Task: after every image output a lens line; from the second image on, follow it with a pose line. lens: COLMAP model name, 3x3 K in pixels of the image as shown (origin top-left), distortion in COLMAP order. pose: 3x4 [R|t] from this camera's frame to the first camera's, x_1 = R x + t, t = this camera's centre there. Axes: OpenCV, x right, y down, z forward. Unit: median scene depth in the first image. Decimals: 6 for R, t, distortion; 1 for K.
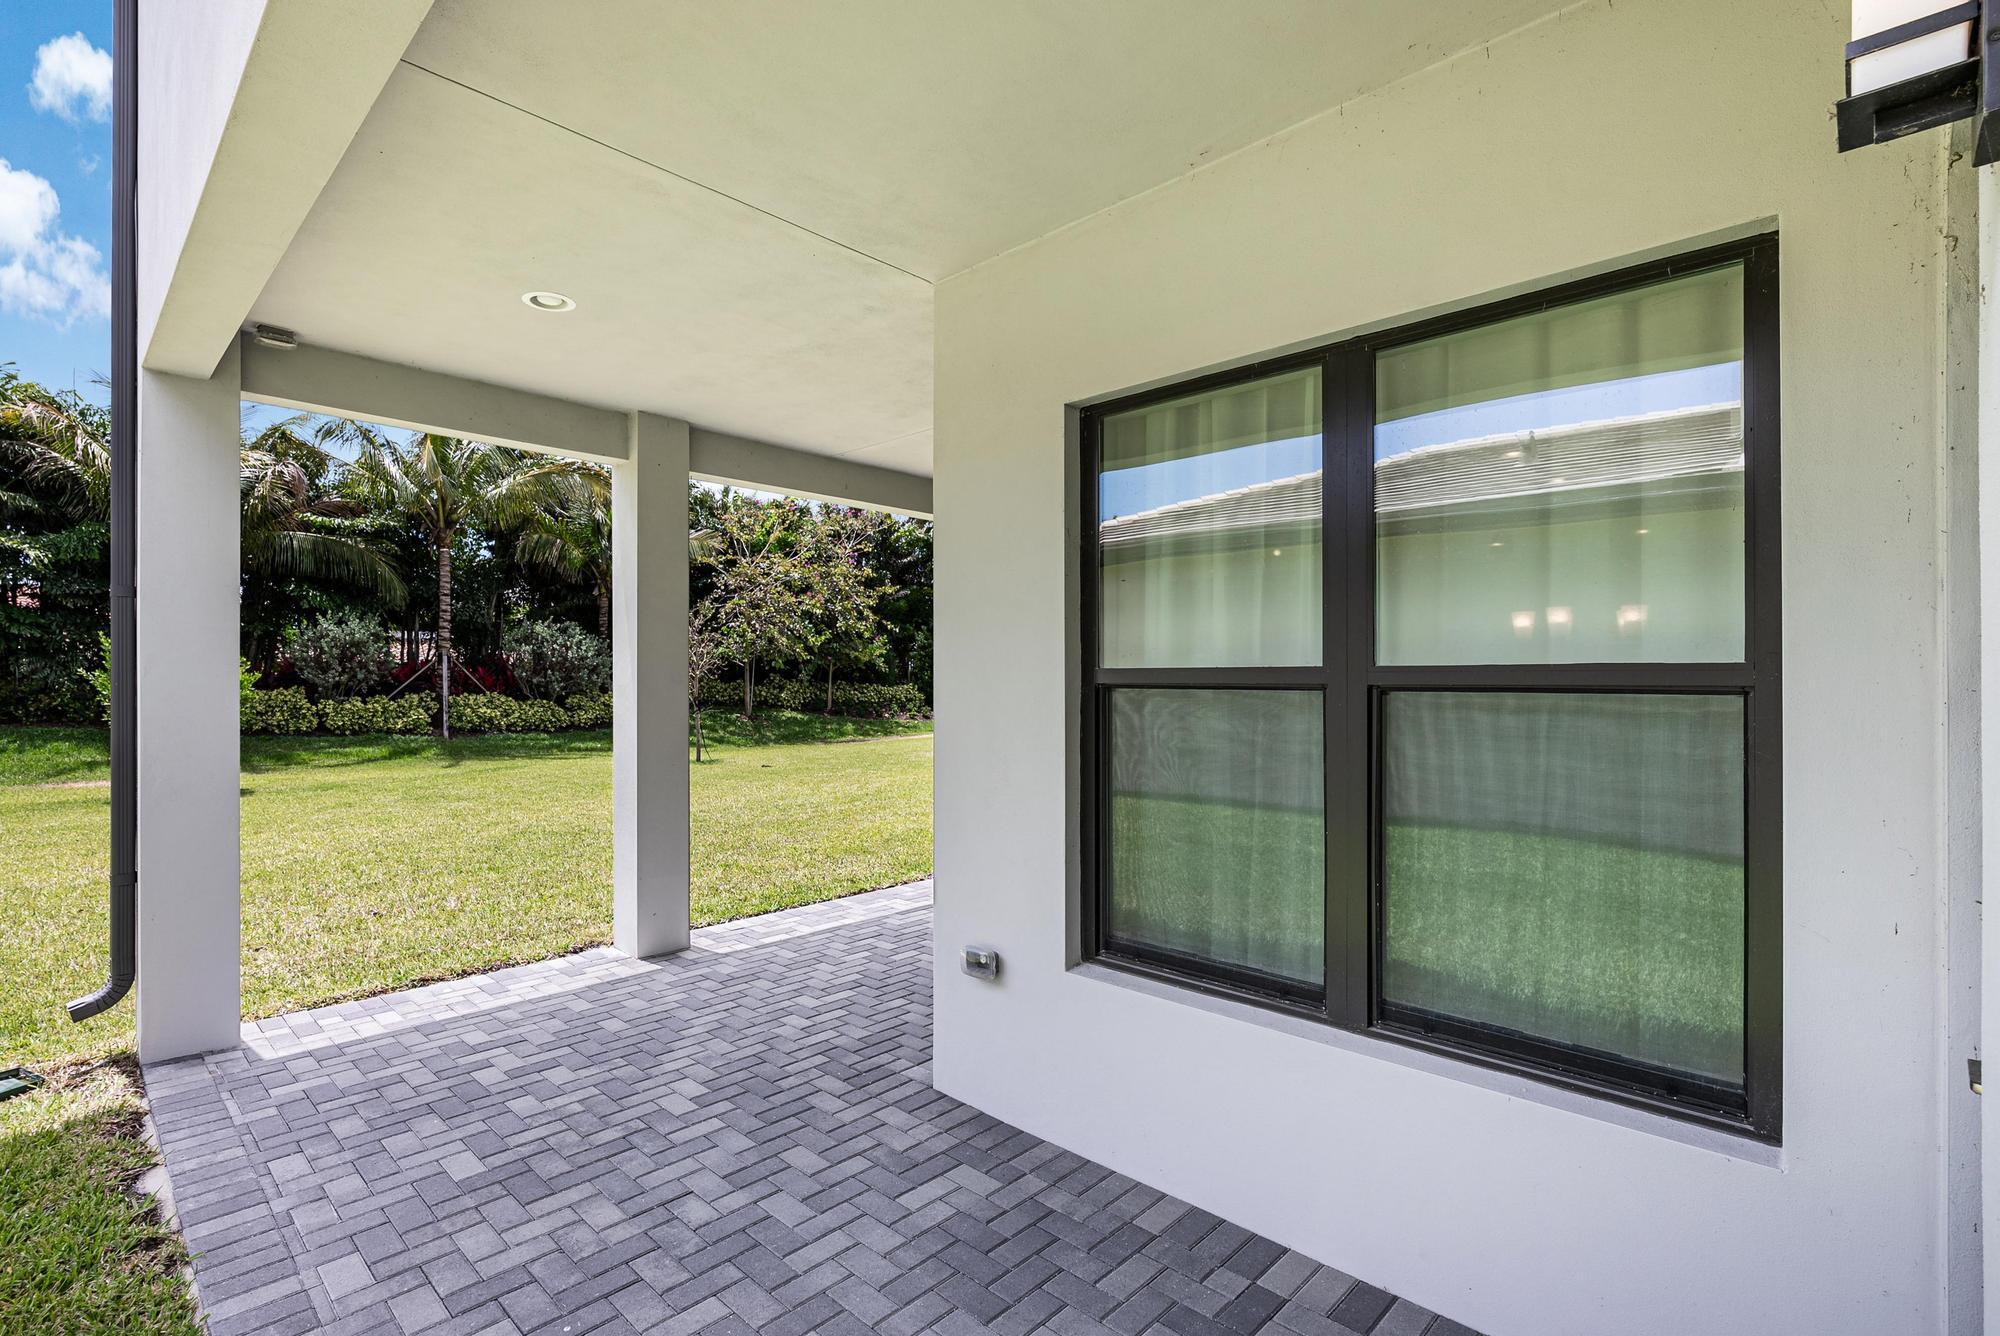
lens RADIAL K [[933.5, 0, 1001.2], [0, 933.5, 677.1], [0, 0, 1]] dist [-0.001403, -0.000096]
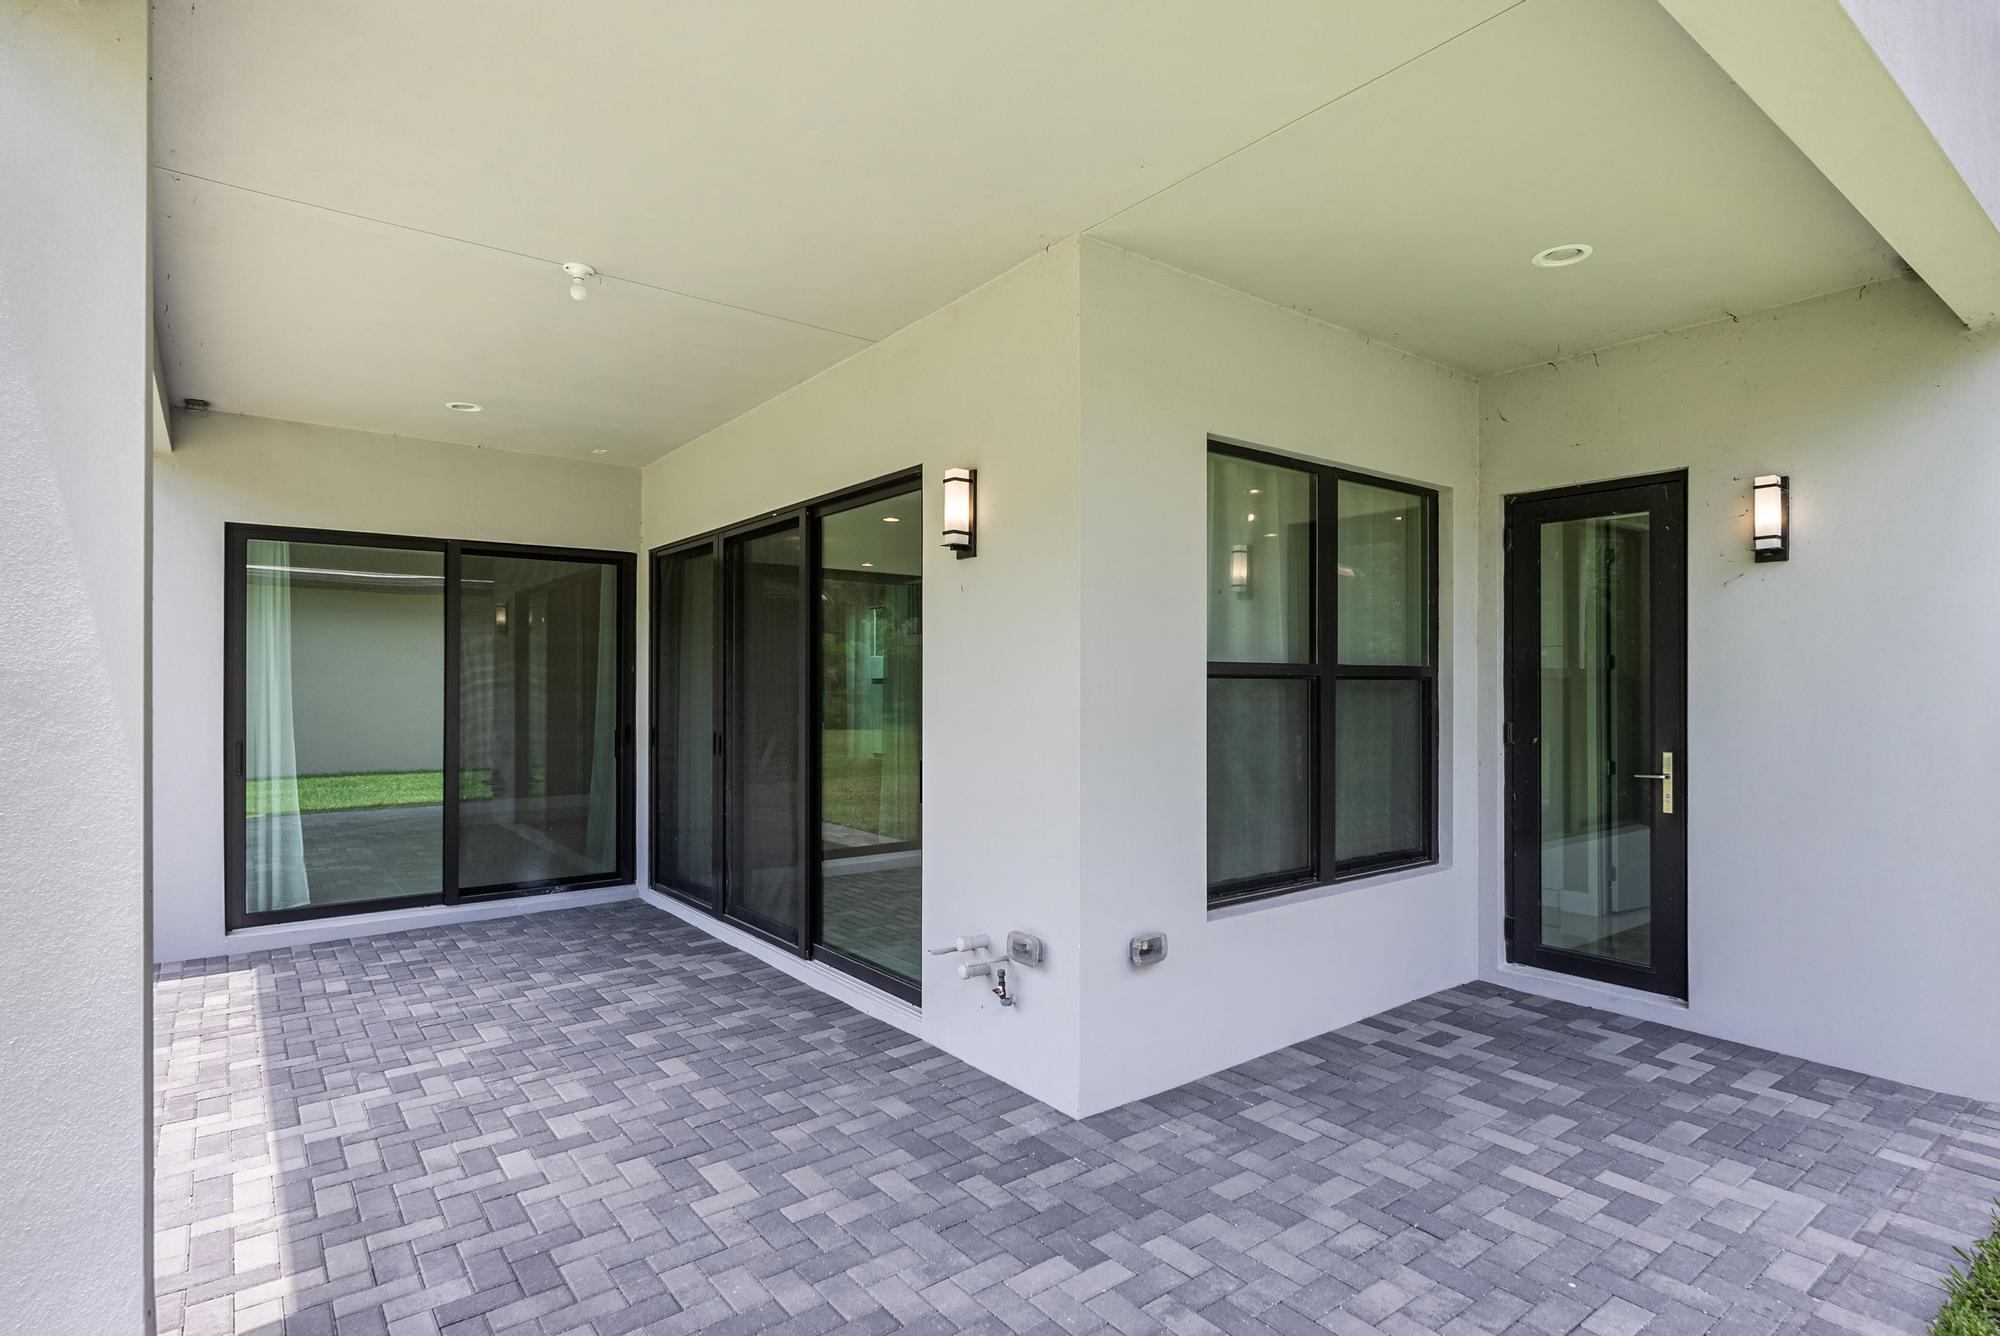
lens RADIAL K [[1017.8, 0, 994.6], [0, 1017.8, 662.2], [0, 0, 1]] dist [-0.004969, -0.001483]
pose [[0.153885, 0.024257, 0.987791, -0.854915], [0.000315, 0.999697, -0.024599, 0.013247], [-0.988089, 0.004097, 0.153831, 0.732408]]
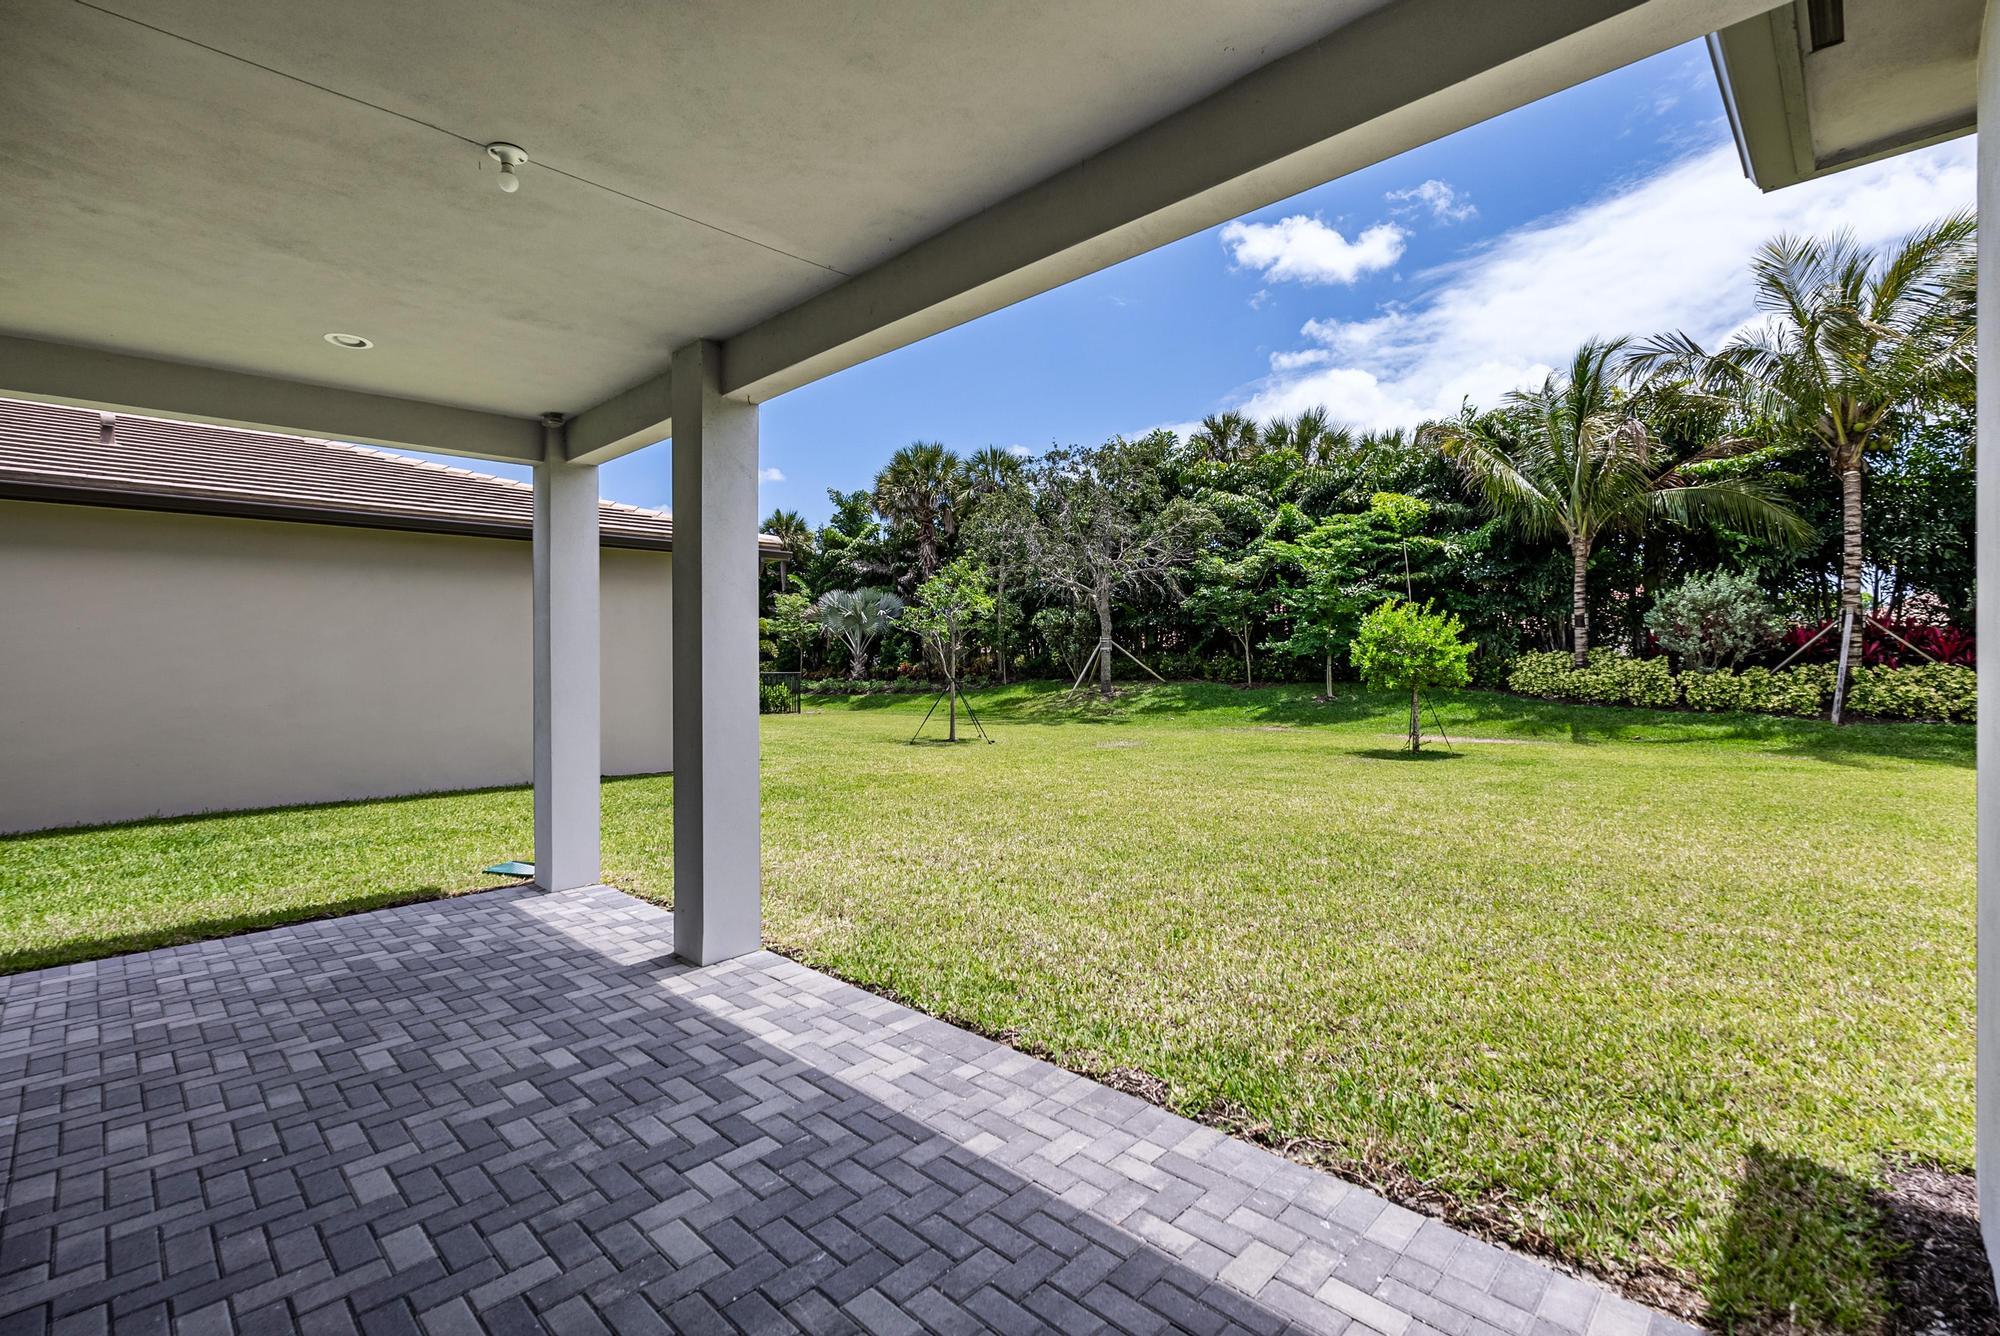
lens RADIAL K [[884.8, 0, 1000.0], [0, 884.8, 668.0], [0, 0, 1]] dist [-0.001494, -0.000239]
pose [[-0.001181, 0.009812, -0.999951, 0.564005], [0.013645, 0.999859, 0.009795, 0.019945], [0.999906, -0.013632, -0.001315, 1.560747]]
